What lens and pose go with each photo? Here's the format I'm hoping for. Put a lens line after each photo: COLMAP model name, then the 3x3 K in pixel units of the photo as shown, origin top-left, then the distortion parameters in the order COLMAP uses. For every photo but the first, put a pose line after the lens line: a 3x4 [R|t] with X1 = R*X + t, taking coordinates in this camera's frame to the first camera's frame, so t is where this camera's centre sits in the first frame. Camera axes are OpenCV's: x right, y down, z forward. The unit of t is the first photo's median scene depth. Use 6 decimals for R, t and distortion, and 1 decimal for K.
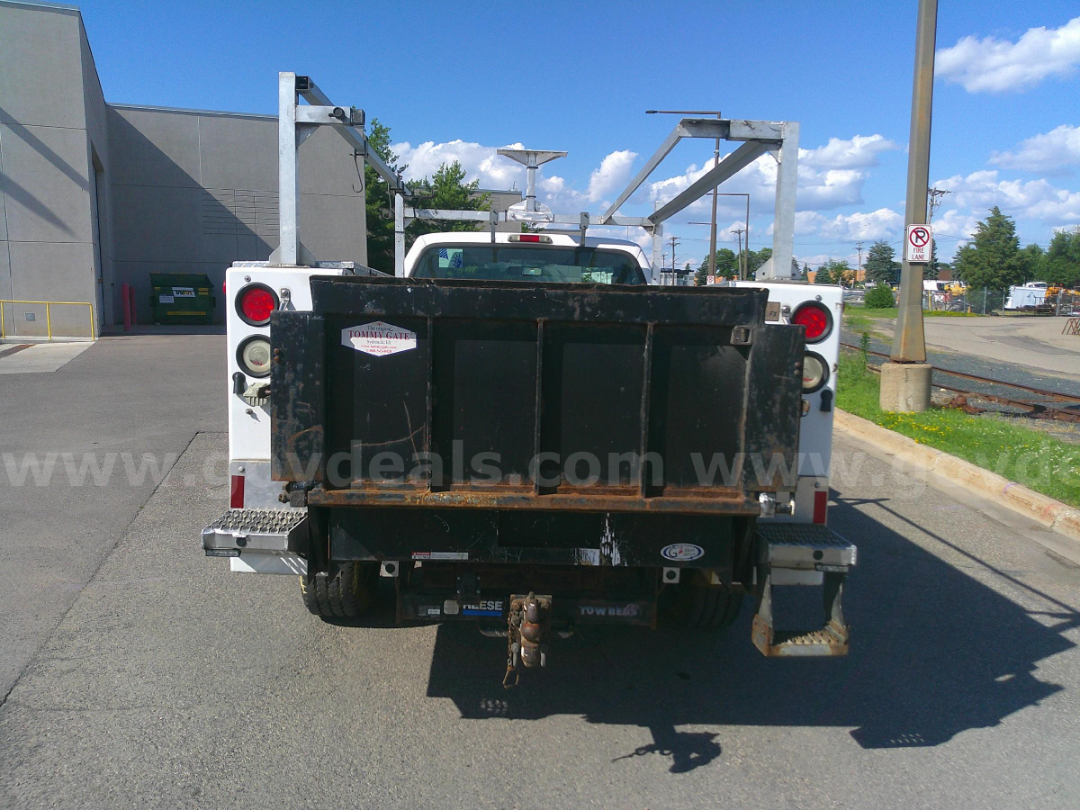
lens RADIAL K [[838.5, 0, 532.3], [0, 838.5, 399.8], [0, 0, 1]] dist [0.045757, -0.076893]
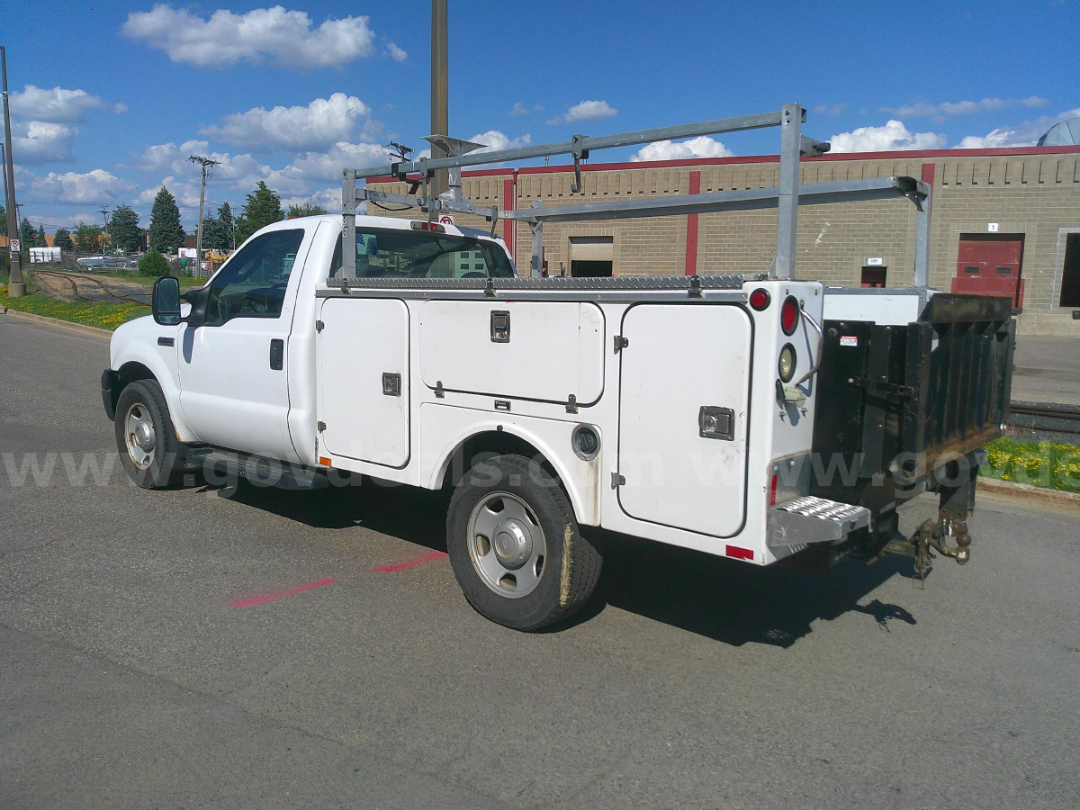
lens RADIAL K [[838.5, 0, 532.3], [0, 838.5, 399.8], [0, 0, 1]] dist [0.045757, -0.076893]
pose [[0.666033, -0.105593, 0.738410, -1.218528], [0.076125, 0.994383, 0.073533, -0.098253], [-0.742027, 0.007236, 0.670331, 0.465424]]
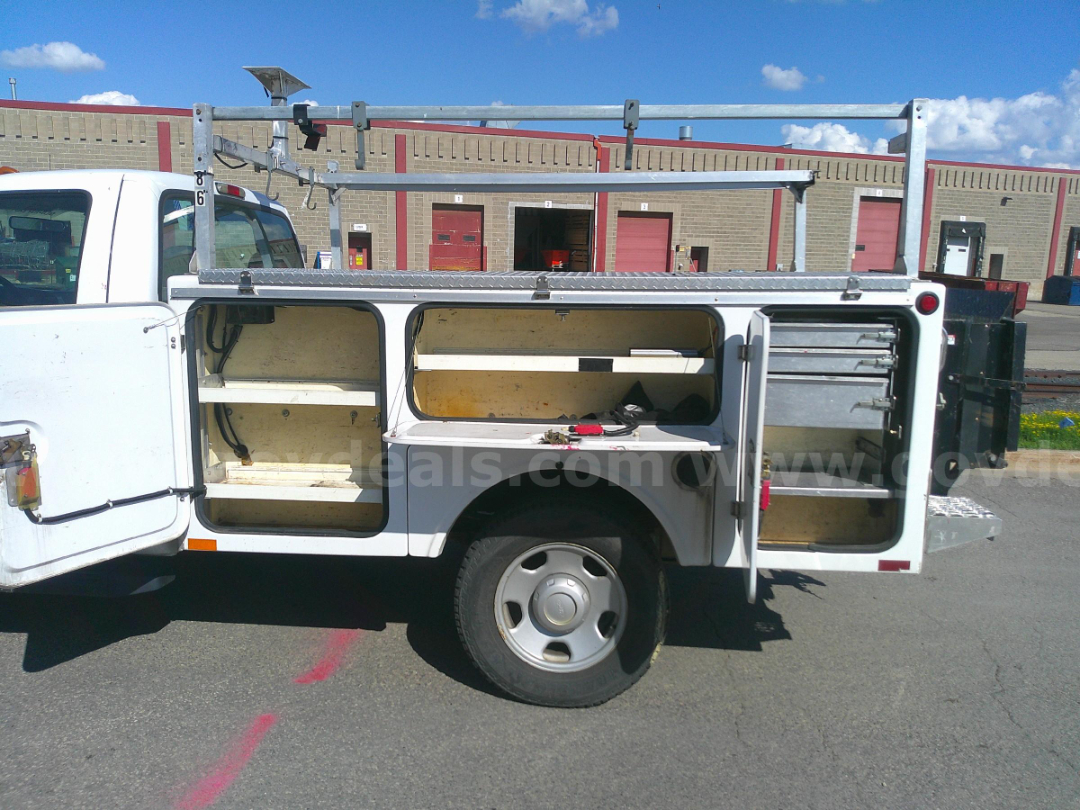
lens RADIAL K [[843.8, 0, 540.0], [0, 843.8, 405.0], [0, 0, 1]] dist [0.037162, -0.078613]
pose [[0.095867, -0.184654, 0.978117, -1.288176], [0.092347, 0.980055, 0.175968, -0.212349], [-0.991101, 0.073457, 0.111007, 1.228813]]
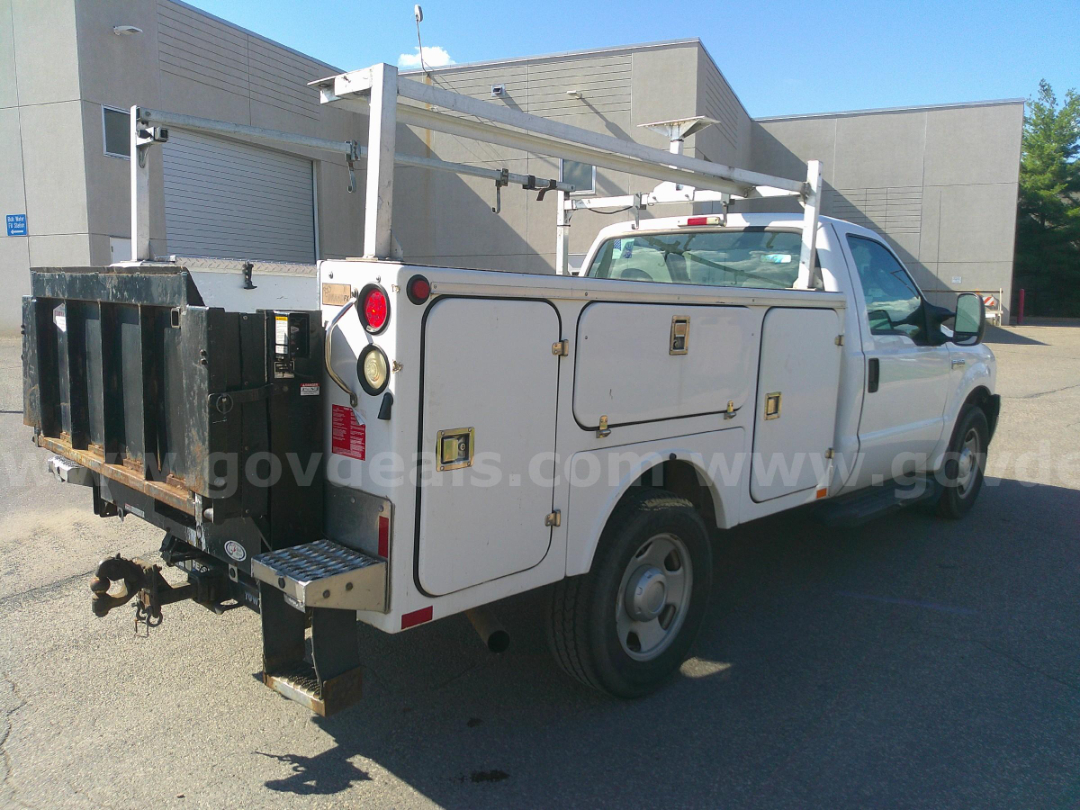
lens RADIAL K [[838.5, 0, 532.3], [0, 838.5, 399.8], [0, 0, 1]] dist [0.045757, -0.076893]
pose [[0.703365, 0.080820, -0.706220, 0.929455], [-0.082561, 0.996080, 0.031765, -0.038726], [0.706018, 0.035964, 0.707280, 0.485783]]
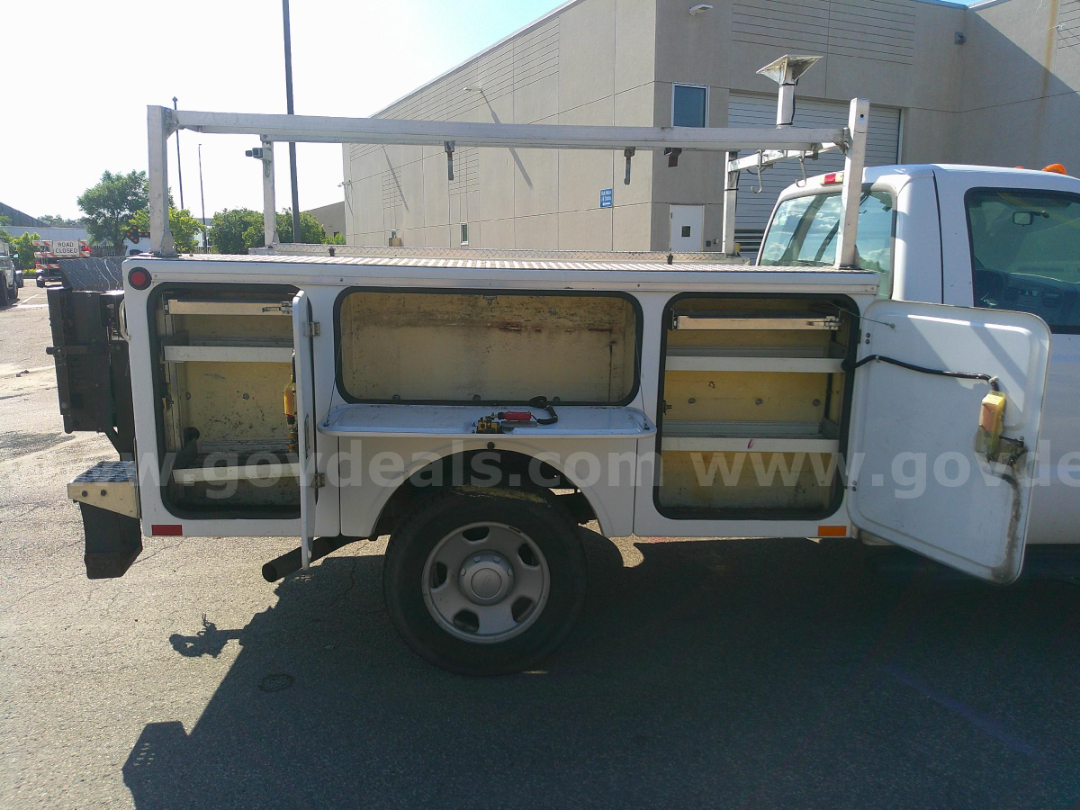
lens RADIAL K [[843.8, 0, 540.0], [0, 843.8, 405.0], [0, 0, 1]] dist [0.037162, -0.078613]
pose [[0.045562, 0.167956, -0.984741, 1.323414], [-0.115854, 0.980001, 0.161788, -0.169942], [0.992221, 0.106715, 0.064109, 1.331214]]
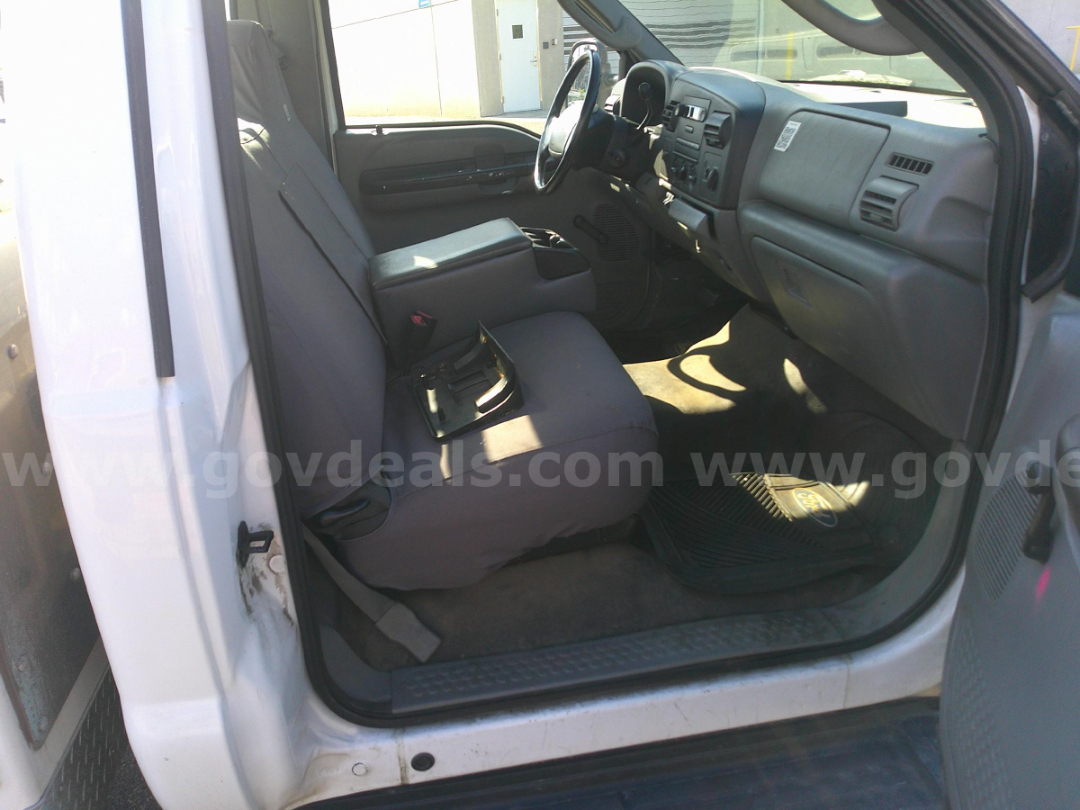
lens RADIAL K [[843.8, 0, 540.0], [0, 843.8, 405.0], [0, 0, 1]] dist [0.037162, -0.078613]
pose [[0.160557, 0.353408, -0.921588, 0.628742], [-0.050894, 0.935423, 0.349847, -0.228631], [0.985714, -0.009267, 0.168175, 1.960607]]
